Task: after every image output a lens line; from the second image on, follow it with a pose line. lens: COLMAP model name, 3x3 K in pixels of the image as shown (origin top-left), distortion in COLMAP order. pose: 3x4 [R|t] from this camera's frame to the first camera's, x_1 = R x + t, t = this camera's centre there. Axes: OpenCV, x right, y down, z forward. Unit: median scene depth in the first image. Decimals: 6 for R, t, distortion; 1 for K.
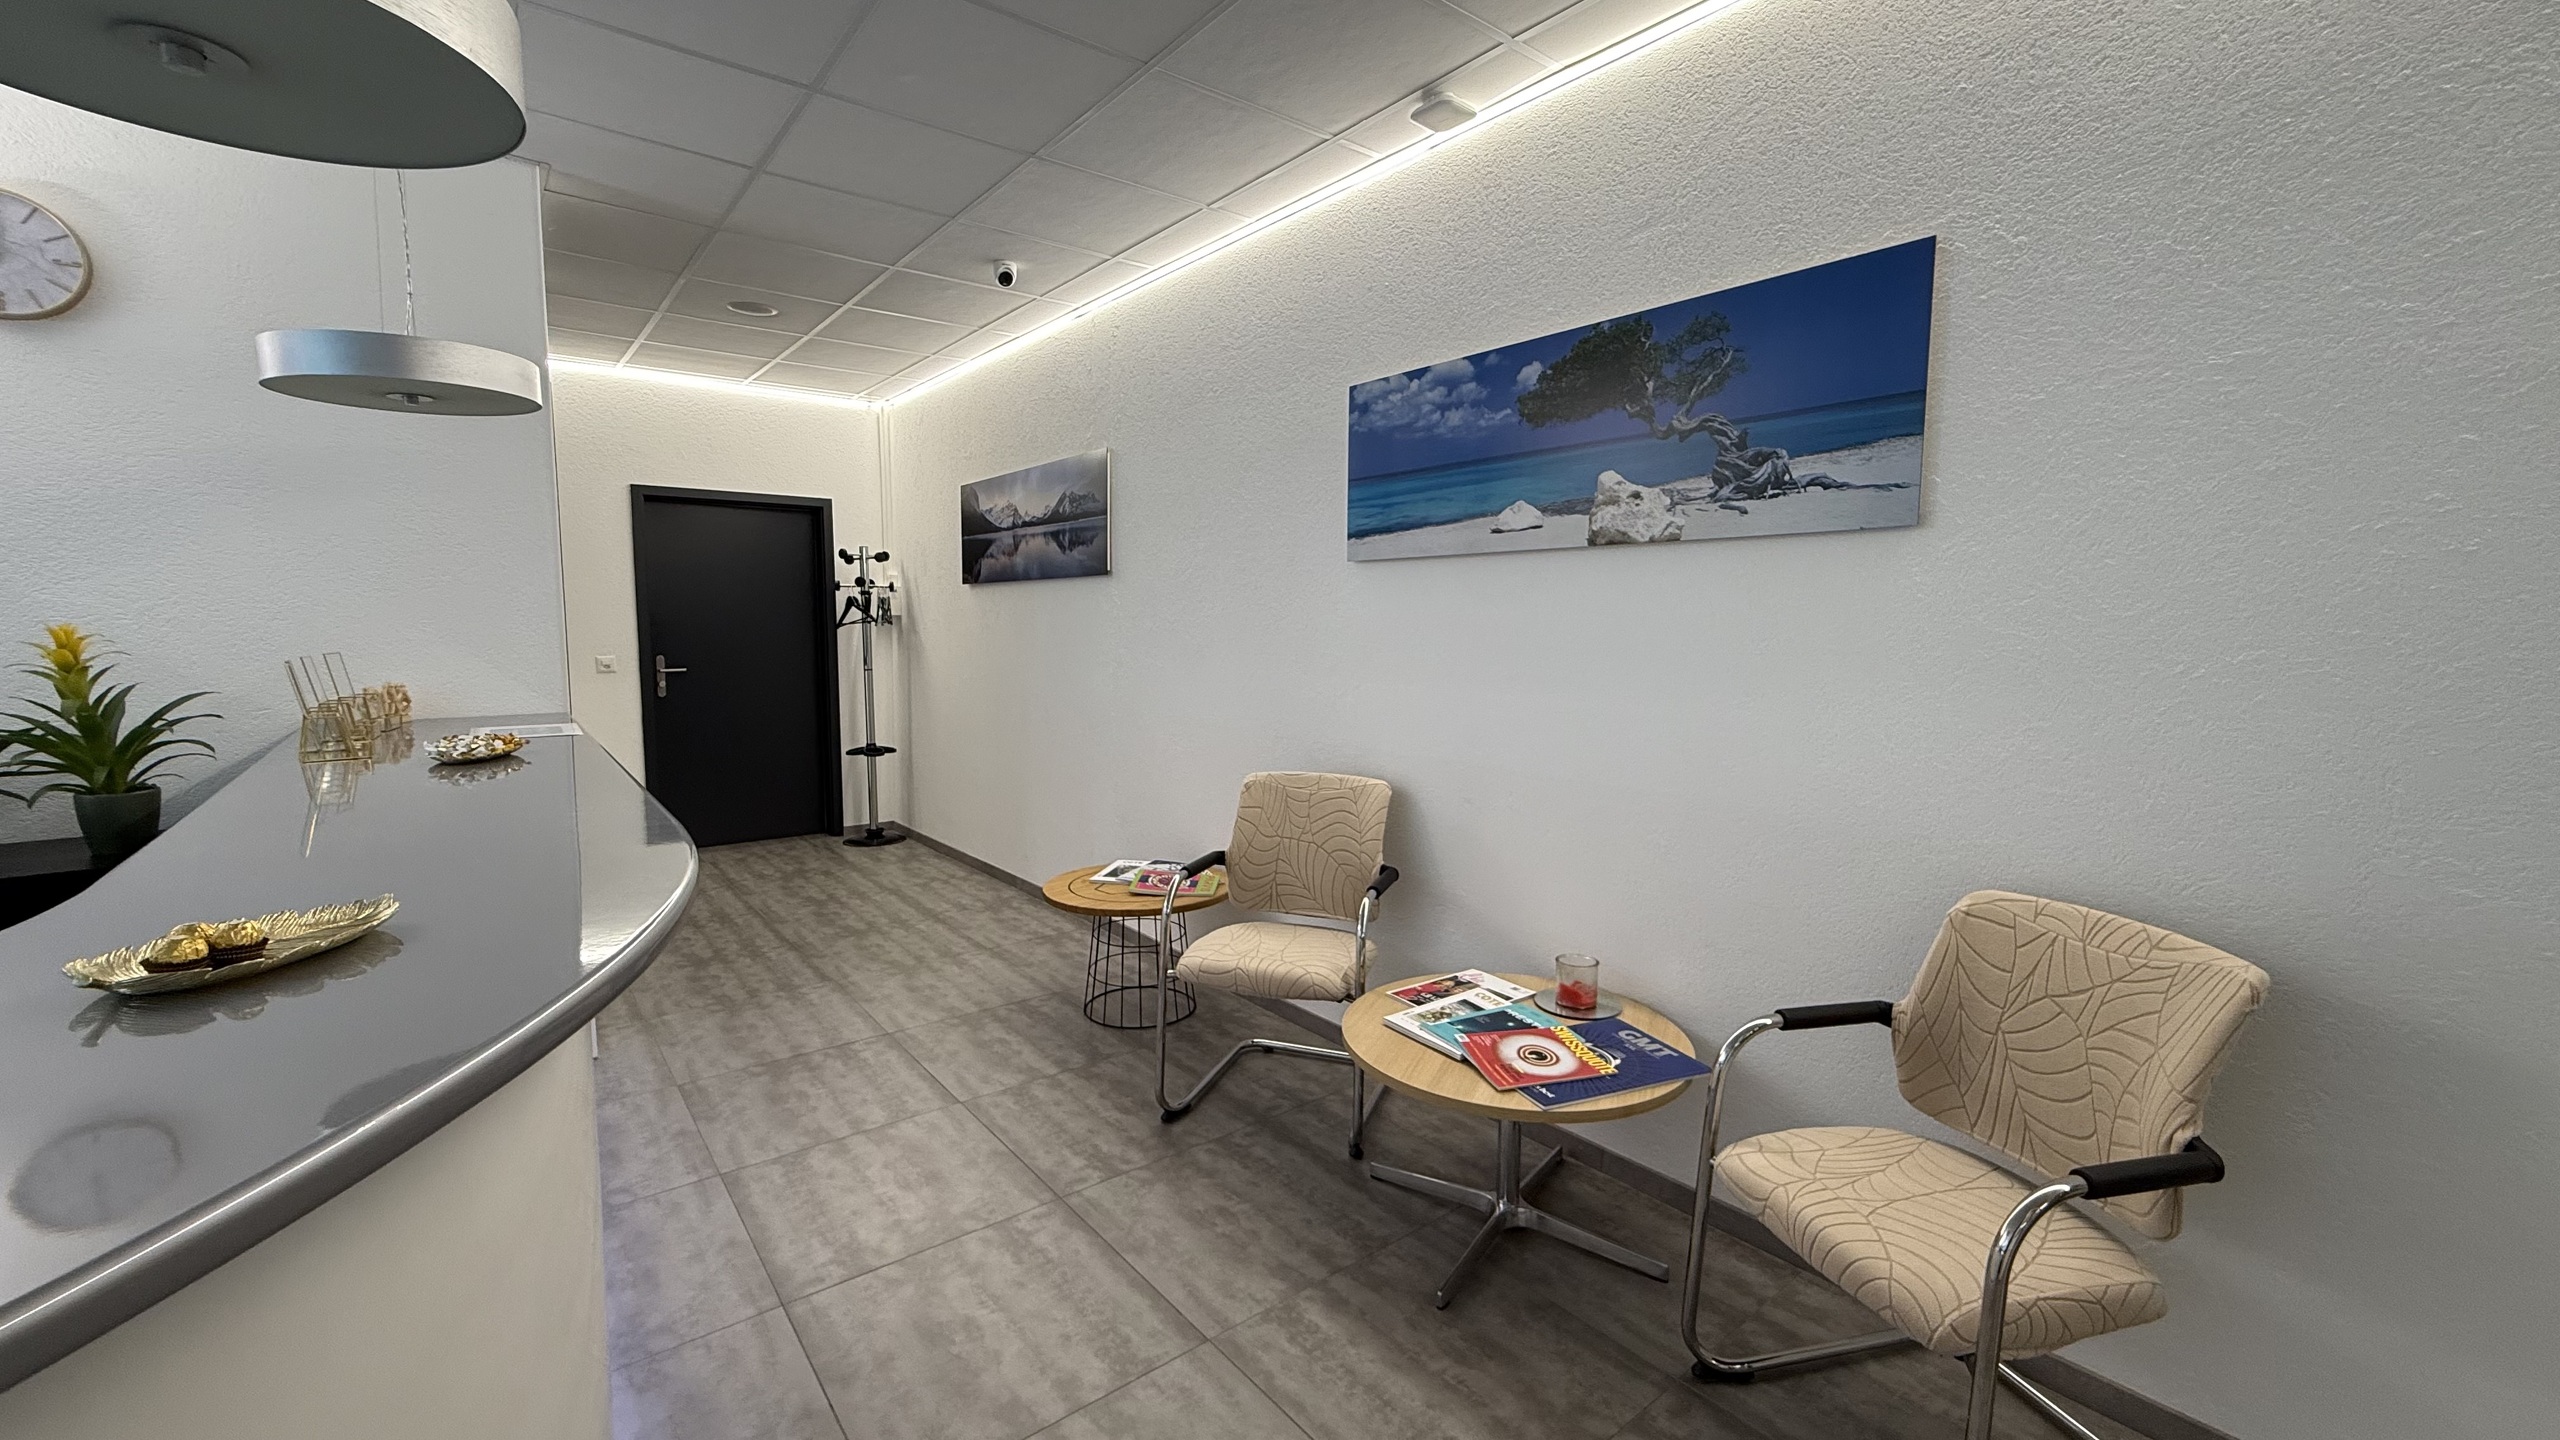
lens RADIAL K [[1028.8, 0, 1277.3], [0, 1028.8, 726.5], [0, 0, 1]] dist [-0.000125, -0.000132]
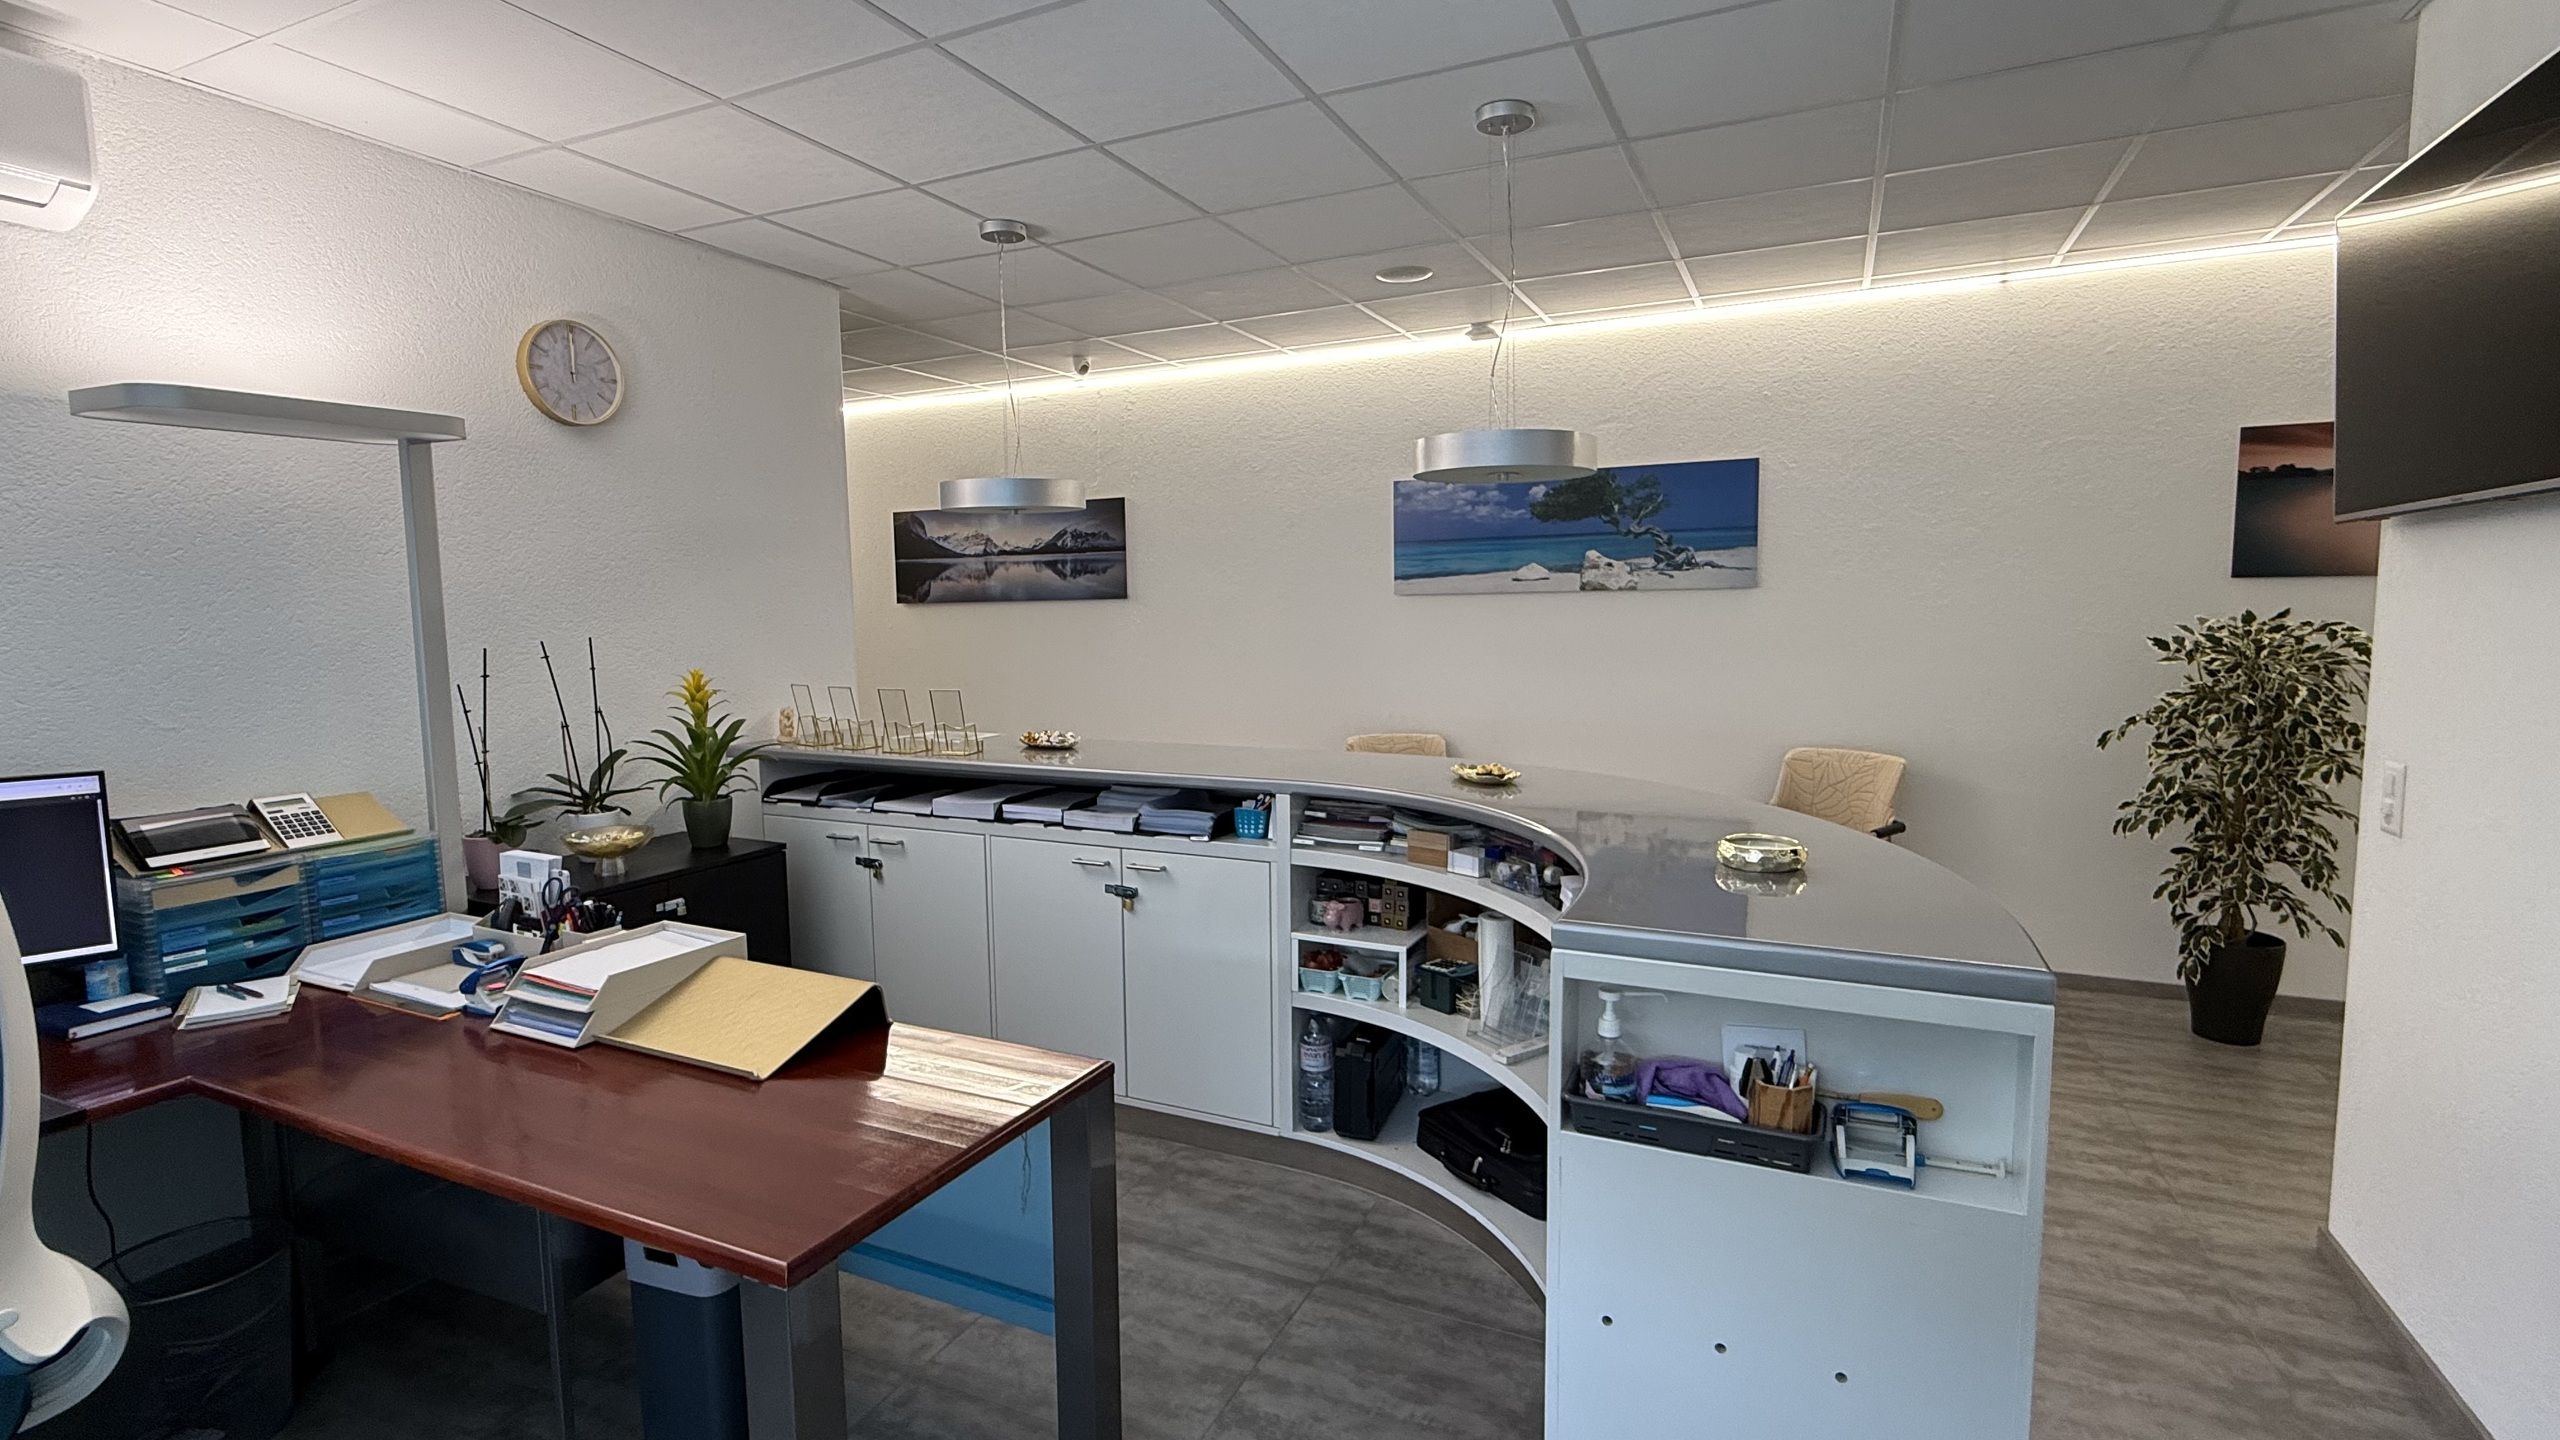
lens RADIAL K [[1178.2, 0, 1274.5], [0, 1178.2, 726.5], [0, 0, 1]] dist [-0.002628, -0.000049]
pose [[0.900352, -0.061715, 0.430764, -1.002710], [0.063620, 0.997924, 0.009998, 0.007684], [-0.430487, 0.018403, 0.902409, -0.583514]]
